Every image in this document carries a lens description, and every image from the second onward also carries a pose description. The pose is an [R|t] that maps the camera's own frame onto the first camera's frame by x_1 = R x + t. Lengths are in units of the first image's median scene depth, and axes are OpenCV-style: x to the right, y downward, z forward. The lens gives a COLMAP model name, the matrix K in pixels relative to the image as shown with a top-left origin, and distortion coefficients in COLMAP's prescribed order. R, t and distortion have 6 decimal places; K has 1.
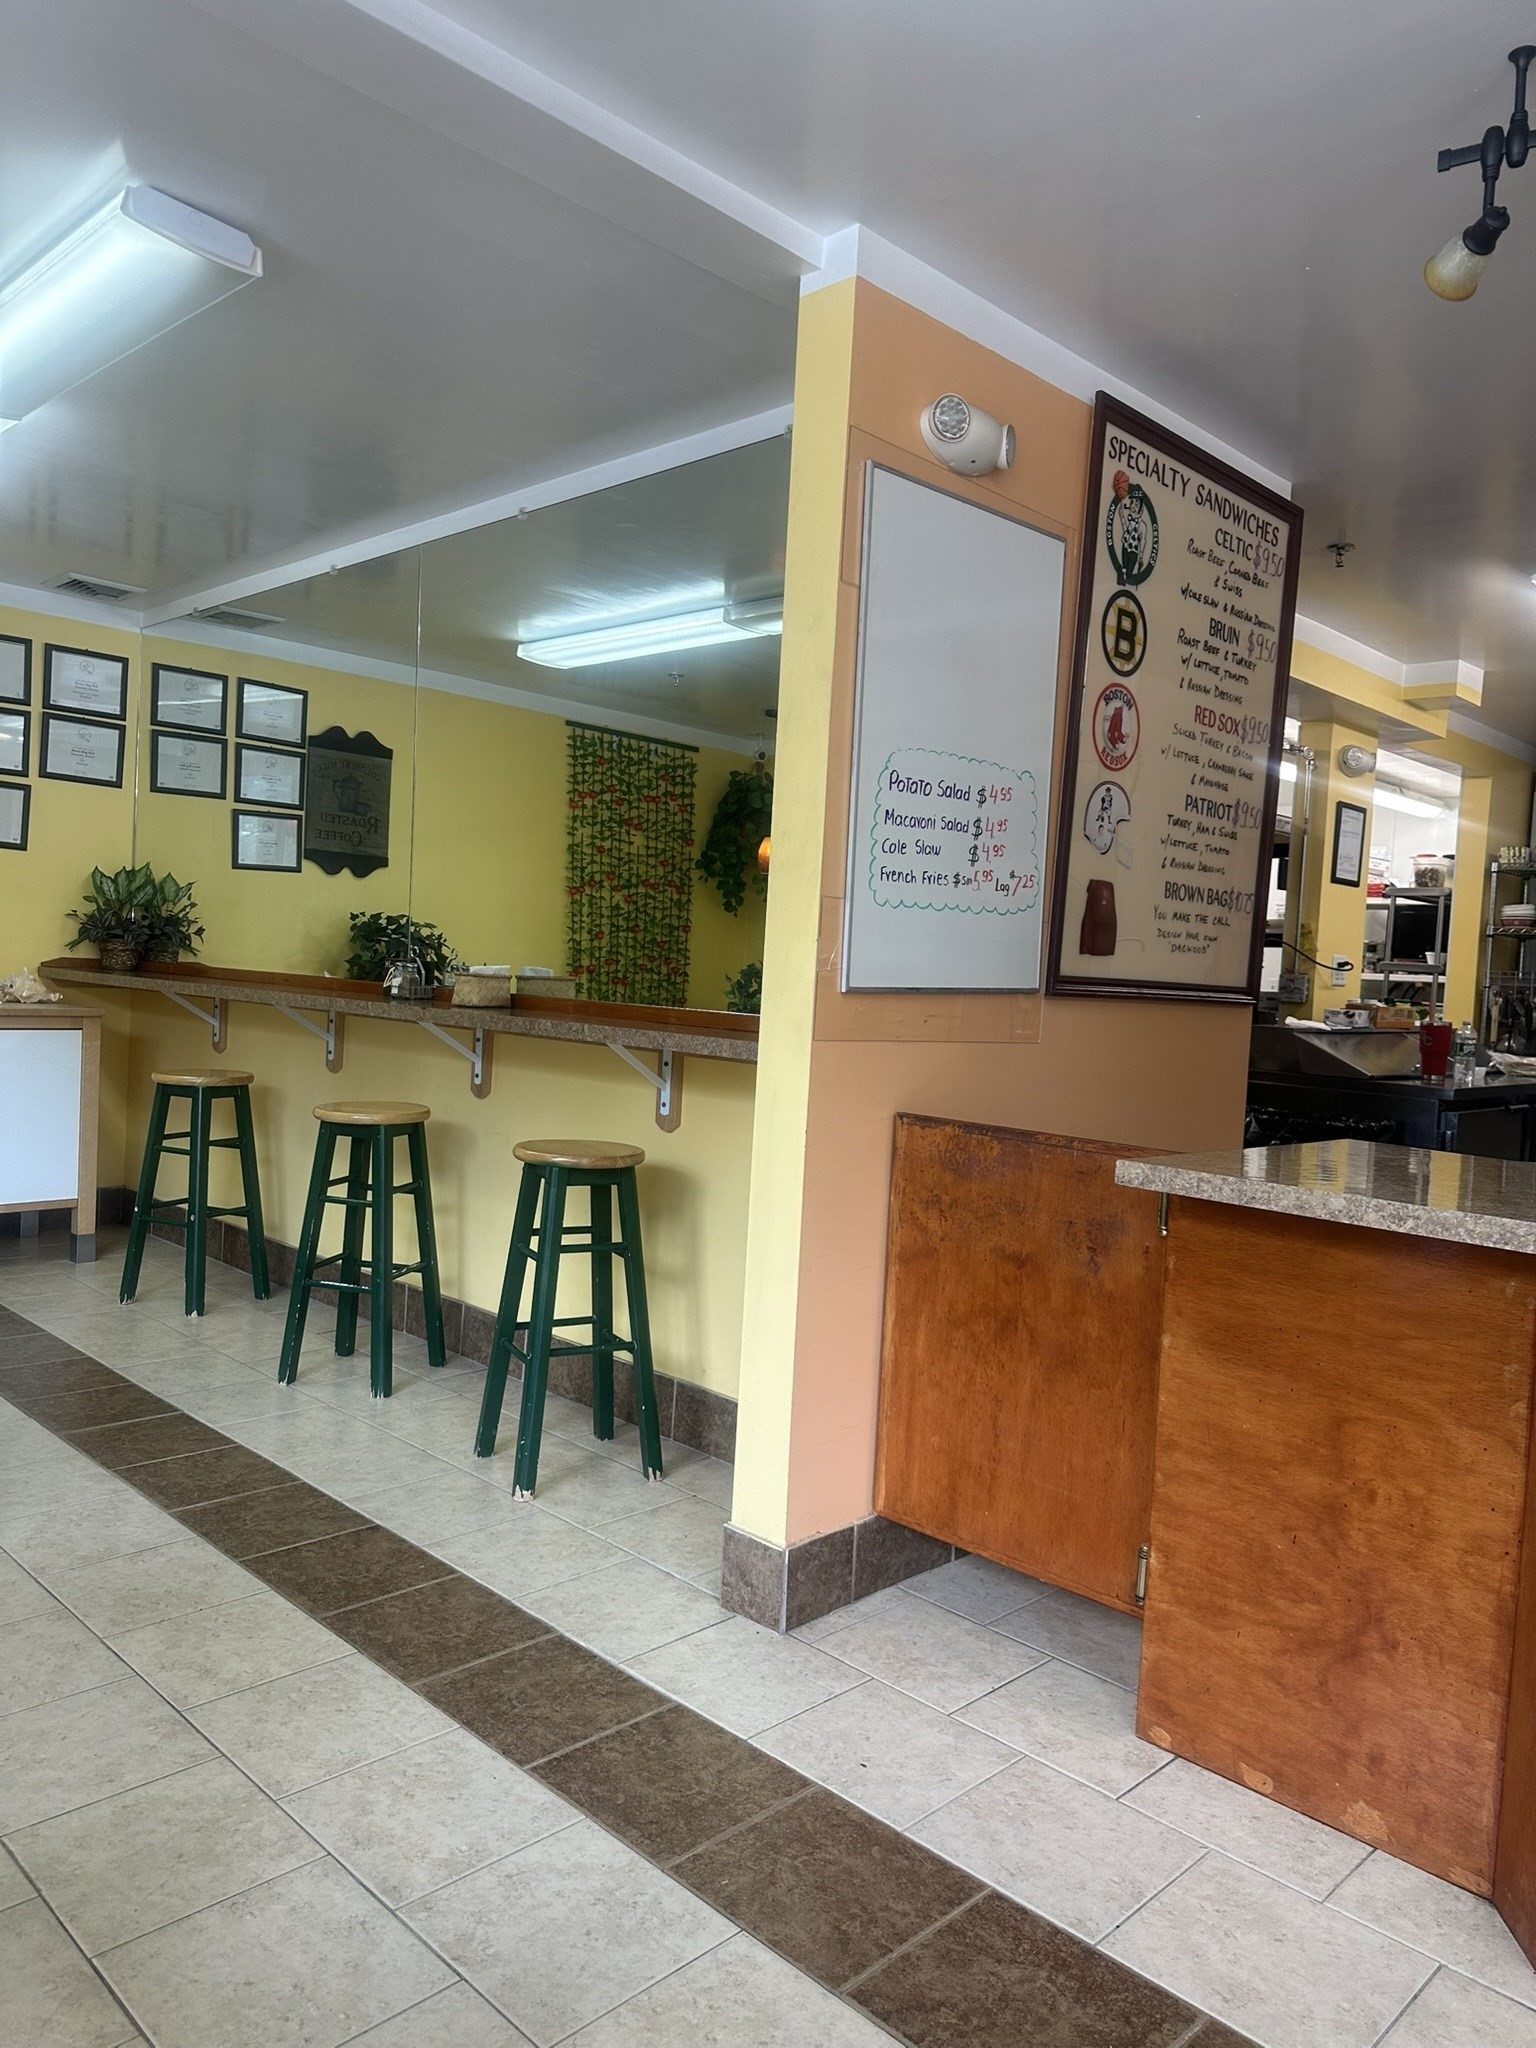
lens RADIAL K [[1450.3, 0, 767.9], [0, 1450.3, 1030.9], [0, 0, 1]] dist [0.021883, -0.018762]
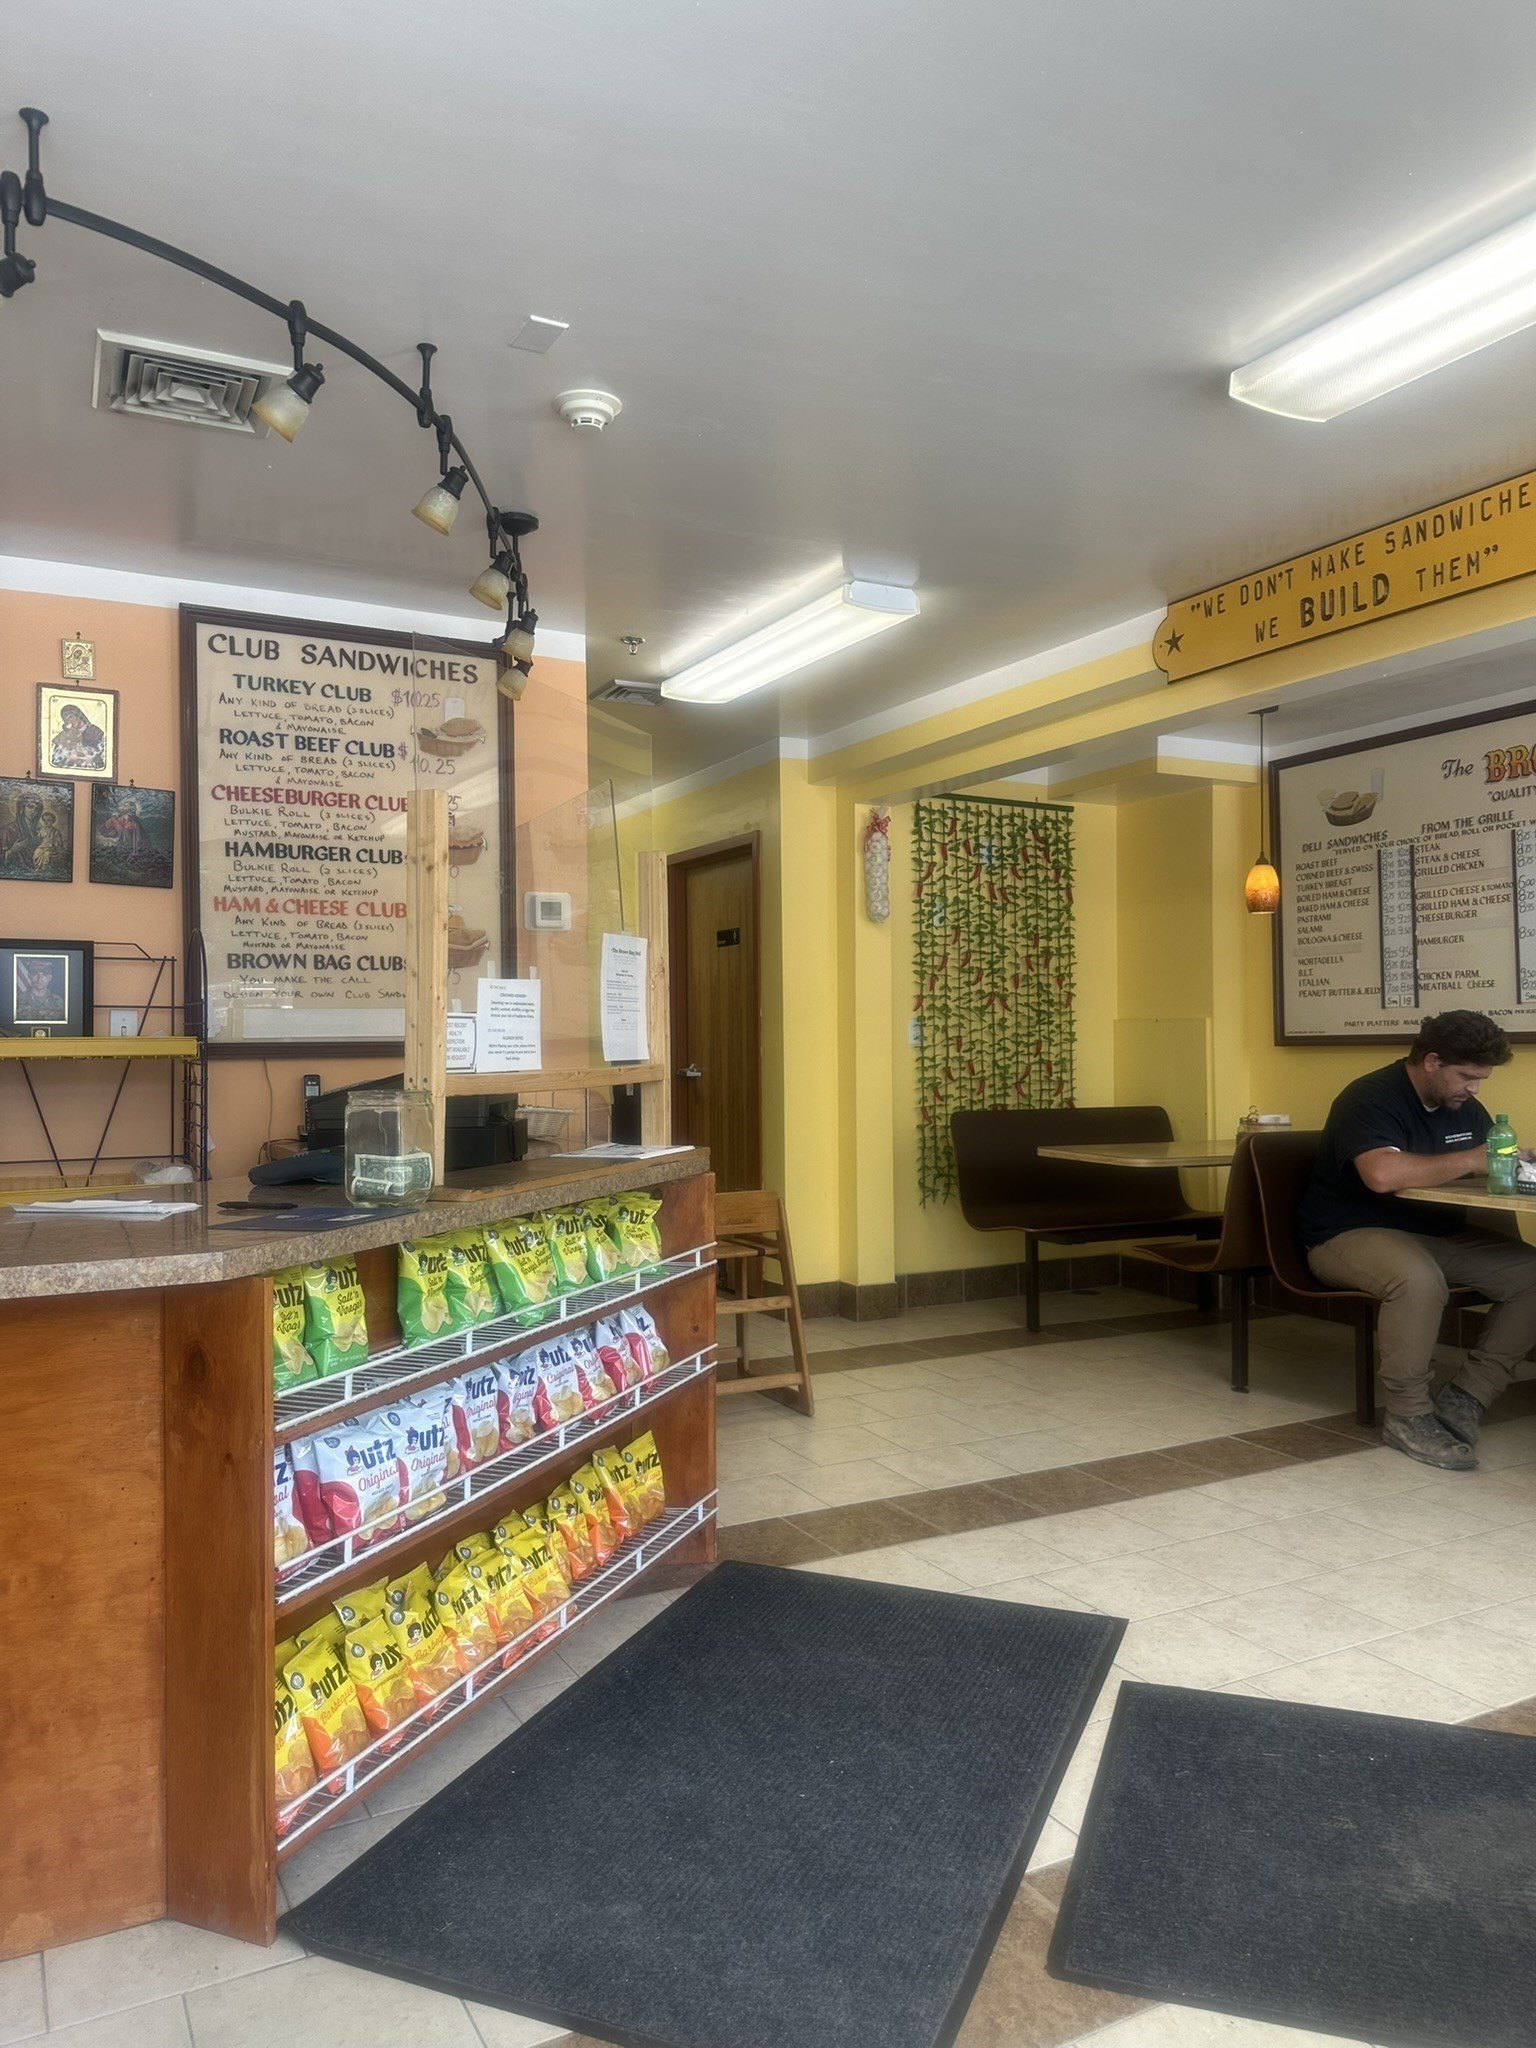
lens RADIAL K [[1450.3, 0, 771.3], [0, 1450.3, 1018.5], [0, 0, 1]] dist [0.021883, -0.018762]
pose [[0.294747, -0.045537, 0.954490, -0.333120], [0.065833, 0.997458, 0.027258, -0.038489], [-0.953305, 0.054803, 0.296996, 0.248243]]
